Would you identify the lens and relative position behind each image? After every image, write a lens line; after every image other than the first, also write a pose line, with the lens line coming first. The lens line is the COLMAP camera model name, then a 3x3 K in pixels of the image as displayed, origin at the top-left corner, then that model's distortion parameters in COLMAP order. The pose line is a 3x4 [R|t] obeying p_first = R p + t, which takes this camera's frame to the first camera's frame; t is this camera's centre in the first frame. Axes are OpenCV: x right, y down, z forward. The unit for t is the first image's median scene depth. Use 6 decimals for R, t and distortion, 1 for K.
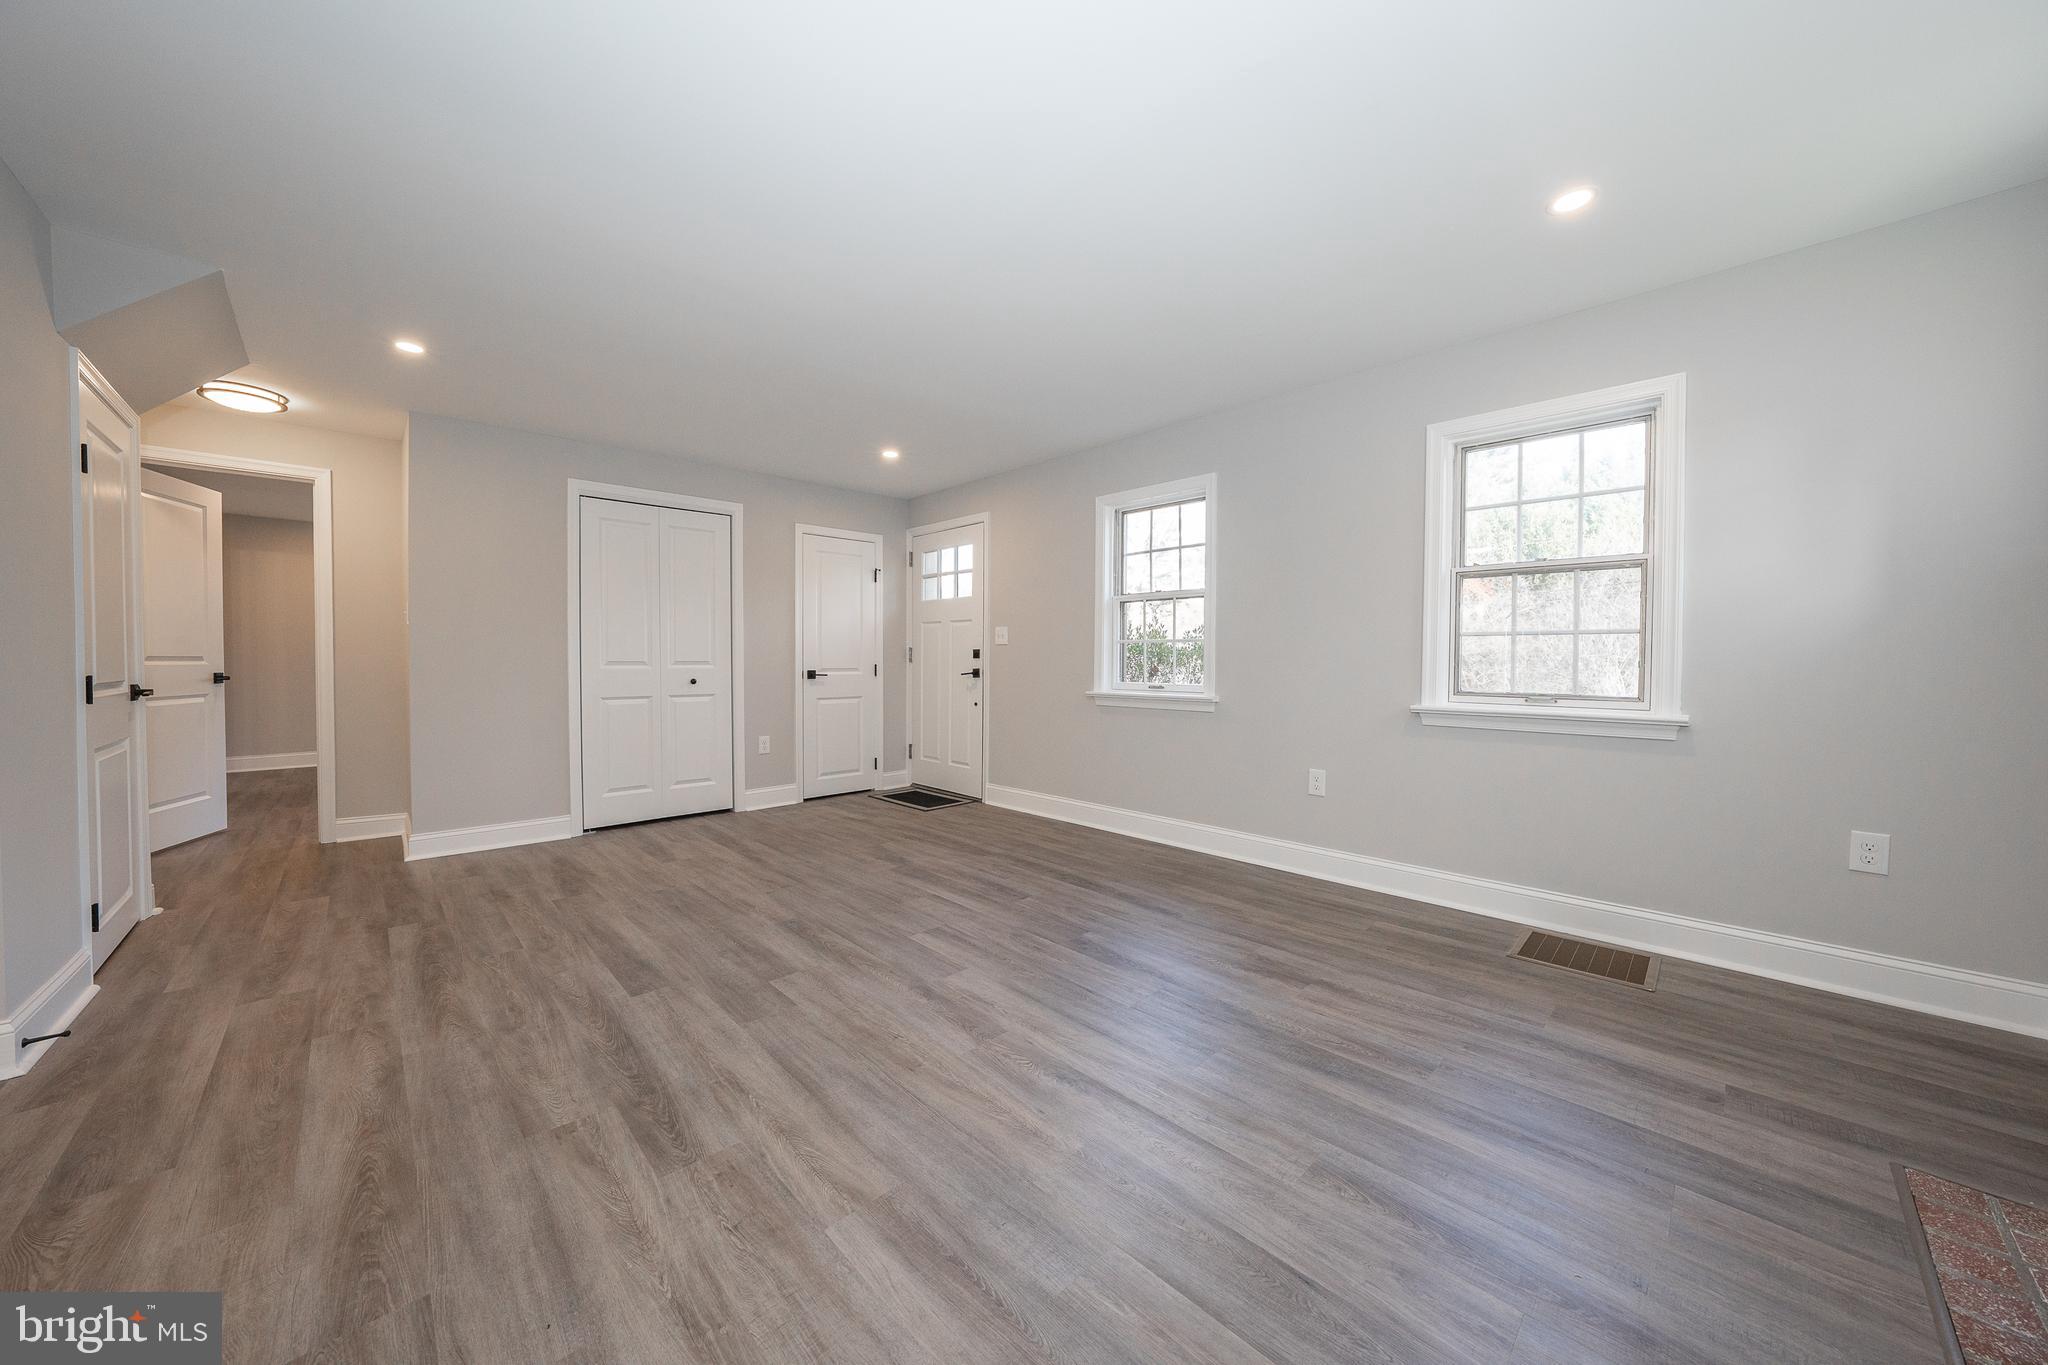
lens RADIAL K [[706.1, 0, 1038.3], [0, 706.1, 665.0], [0, 0, 1]] dist [-0.019883, 0.002324]
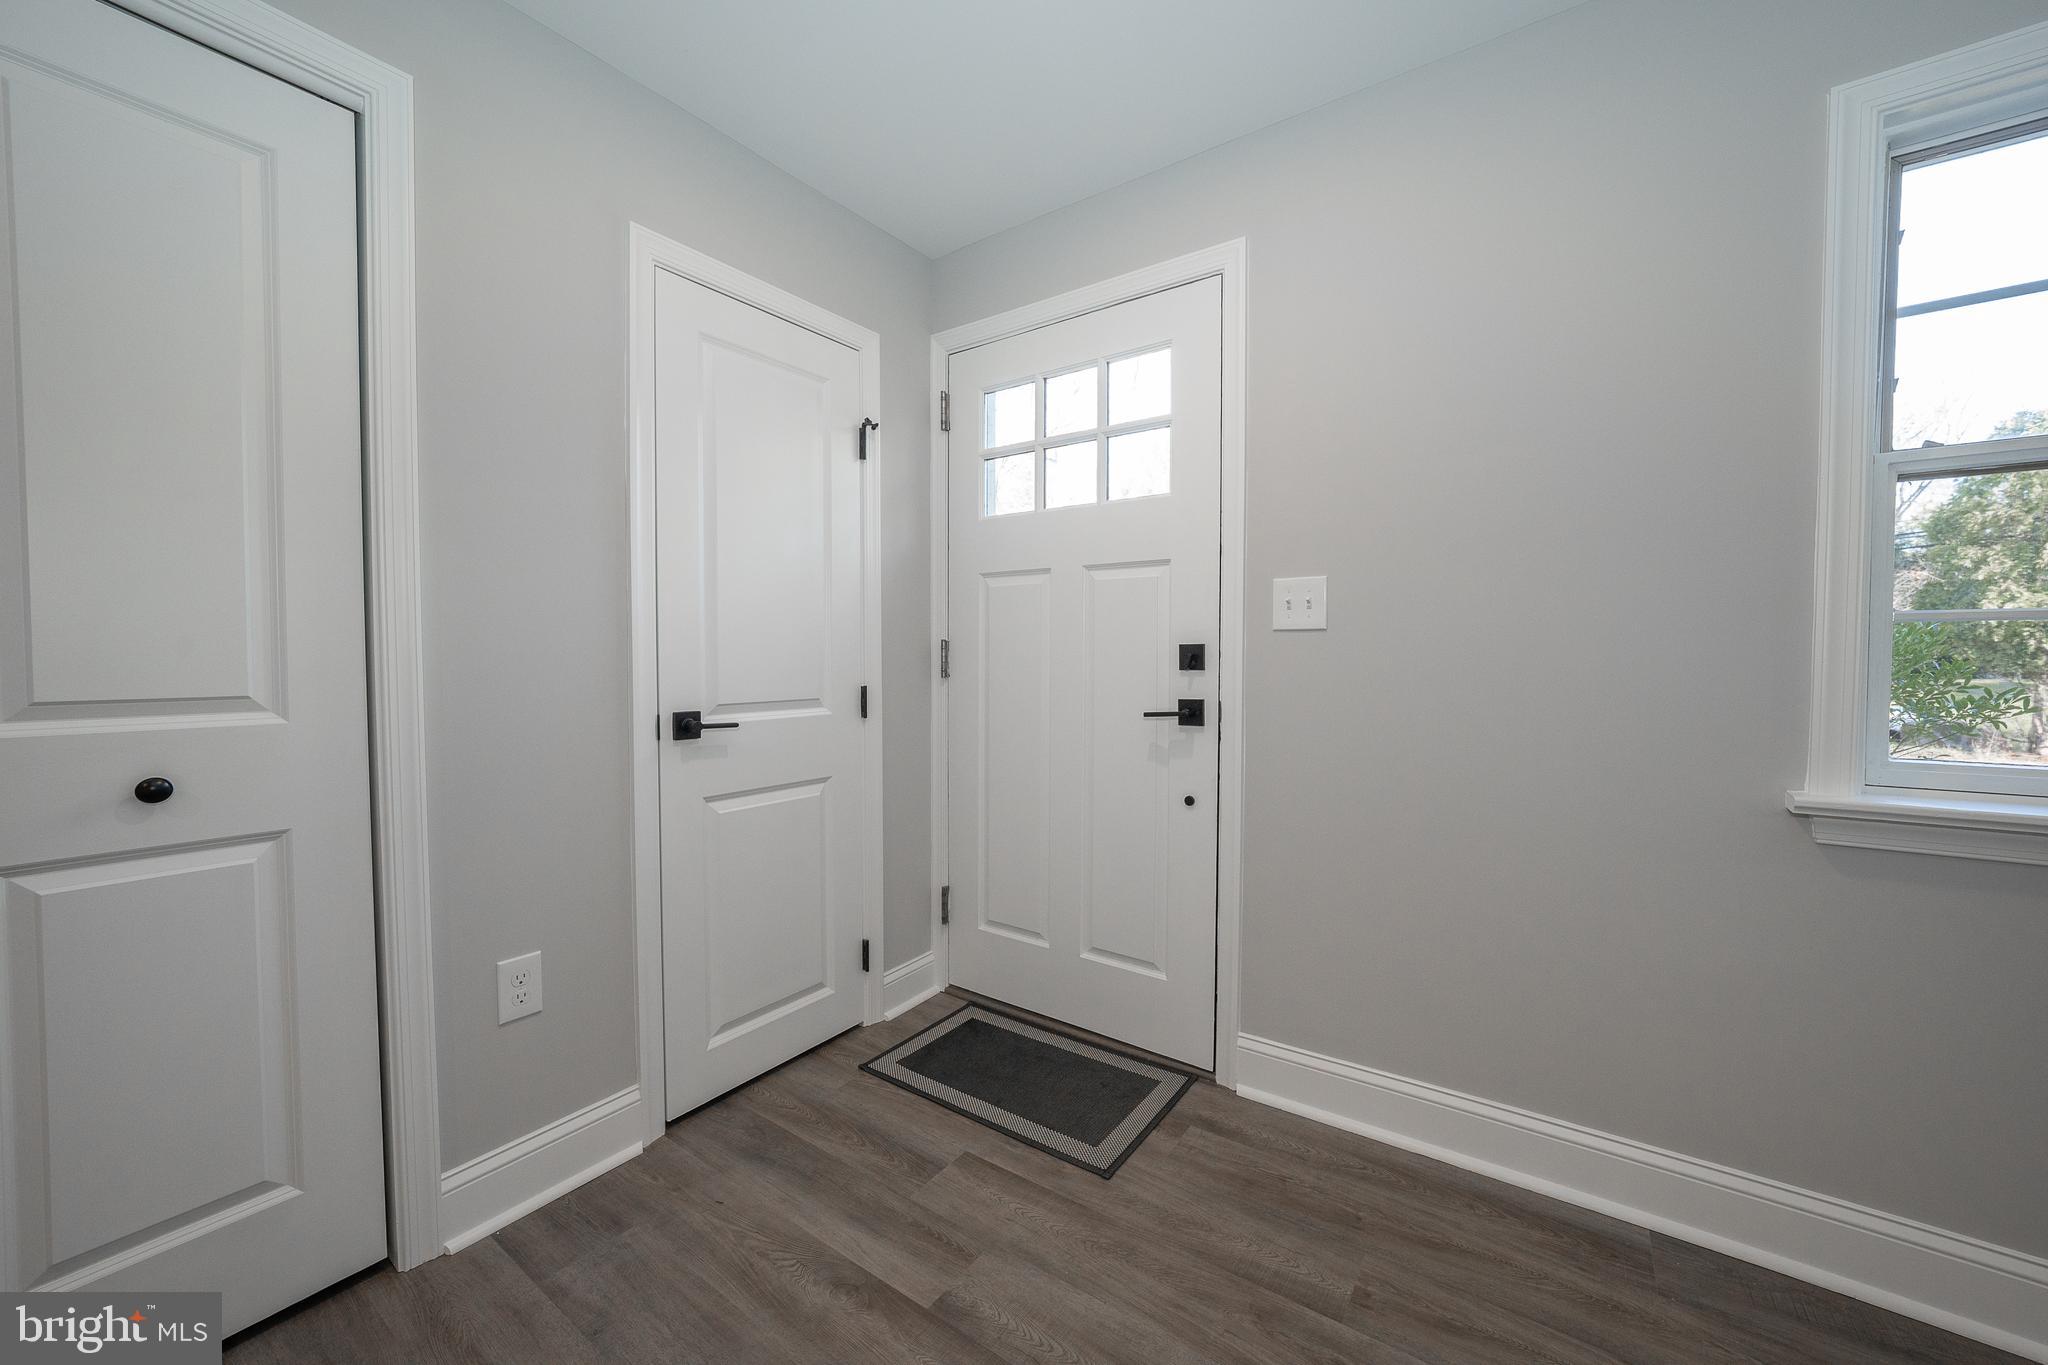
lens RADIAL K [[775.0, 0, 1033.0], [0, 775.0, 669.9], [0, 0, 1]] dist [-0.001567, 0.000024]
pose [[0.982520, -0.006793, 0.186031, -0.263145], [0.004933, 0.999933, 0.010459, -0.015800], [-0.186090, -0.009359, 0.982488, 0.707808]]
